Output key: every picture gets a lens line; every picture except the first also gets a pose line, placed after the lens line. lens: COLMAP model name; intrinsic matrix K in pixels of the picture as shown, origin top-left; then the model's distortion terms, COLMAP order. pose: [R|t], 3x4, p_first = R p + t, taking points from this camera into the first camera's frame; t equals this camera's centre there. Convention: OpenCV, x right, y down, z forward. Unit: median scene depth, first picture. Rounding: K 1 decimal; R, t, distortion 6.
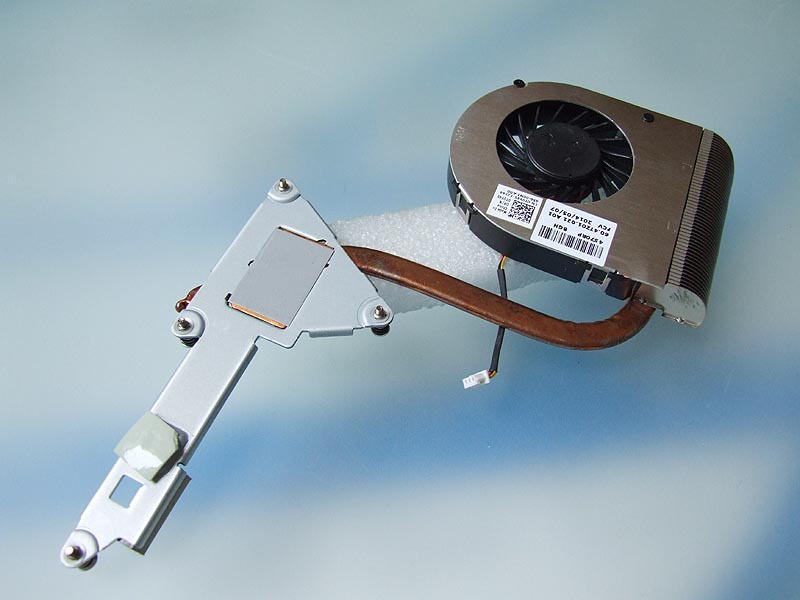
lens RADIAL K [[623.3, 0, 400.0], [0, 623.3, 332.6], [0, 0, 1]] dist [-0.161851, 0.072047]
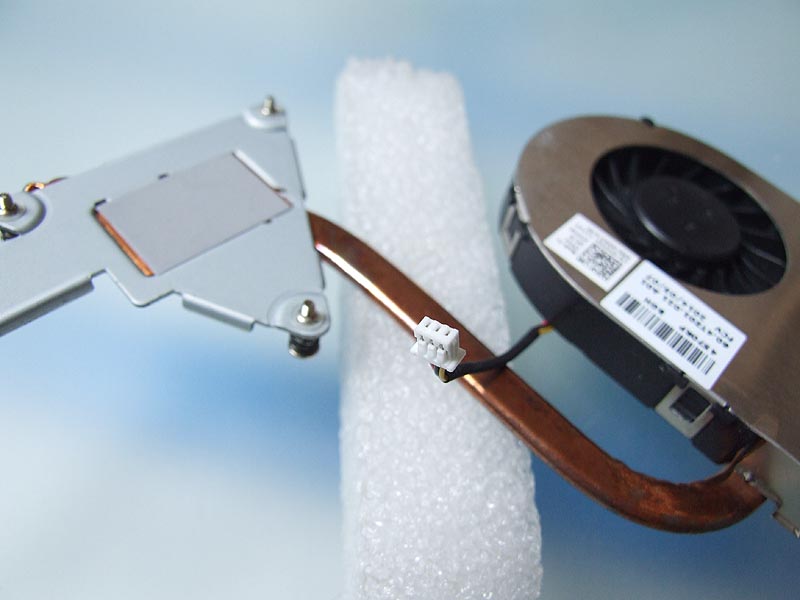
lens RADIAL K [[623.3, 0, 400.0], [0, 623.3, 332.6], [0, 0, 1]] dist [-0.161851, 0.072047]
pose [[0.924011, 0.371800, -0.089262, 0.096346], [-0.382314, 0.902187, -0.199737, 0.060906], [0.006269, 0.218685, 0.975775, 0.432415]]
